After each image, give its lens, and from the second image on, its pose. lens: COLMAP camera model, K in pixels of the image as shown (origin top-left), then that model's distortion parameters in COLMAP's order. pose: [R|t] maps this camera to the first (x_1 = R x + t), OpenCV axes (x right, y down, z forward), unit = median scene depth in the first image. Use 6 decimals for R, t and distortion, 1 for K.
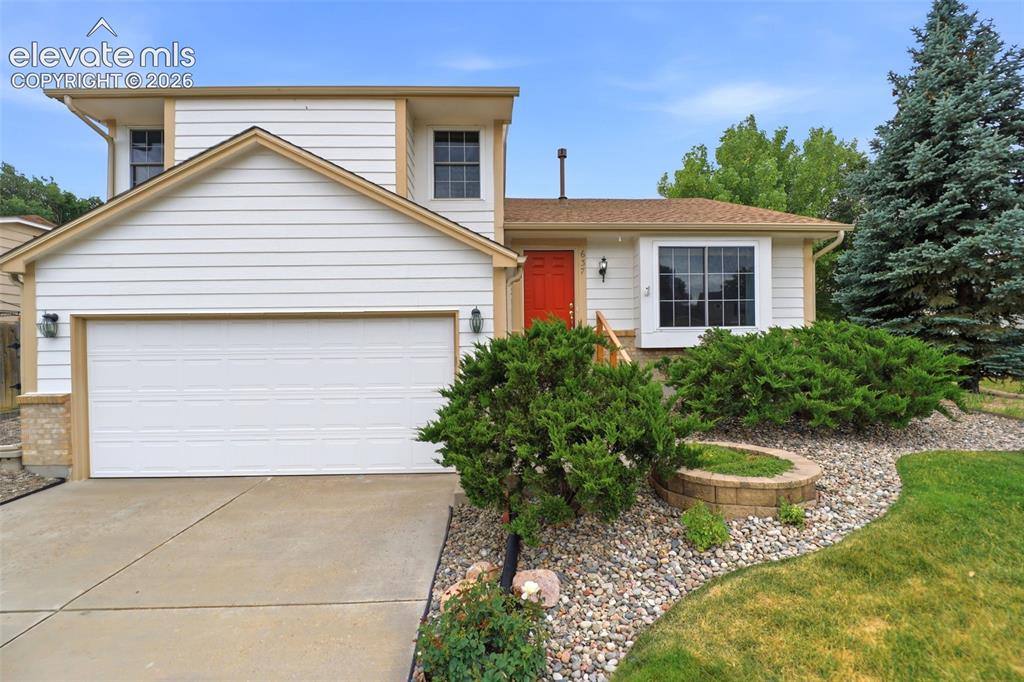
lens RADIAL K [[416.2, 0, 512.4], [0, 416.2, 342.8], [0, 0, 1]] dist [0.001448, -0.002828]
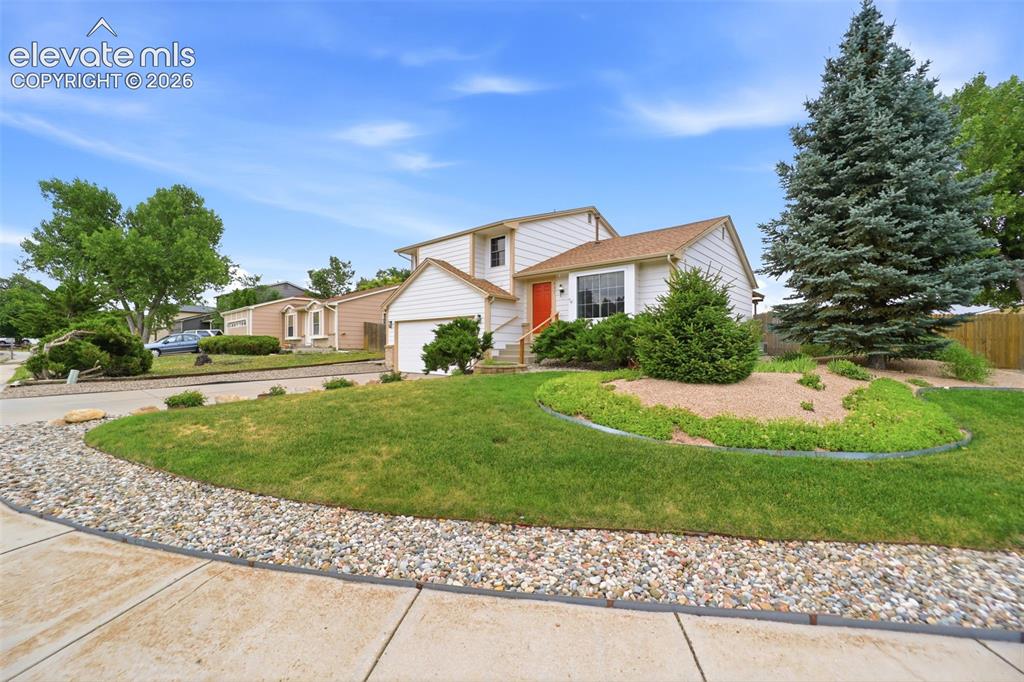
lens RADIAL K [[416.2, 0, 512.4], [0, 416.2, 342.8], [0, 0, 1]] dist [0.001448, -0.002828]
pose [[0.742753, 0.006784, -0.669531, 1.660574], [-0.007721, 0.999969, 0.001566, 0.085228], [0.669521, 0.004007, 0.742783, -0.746116]]
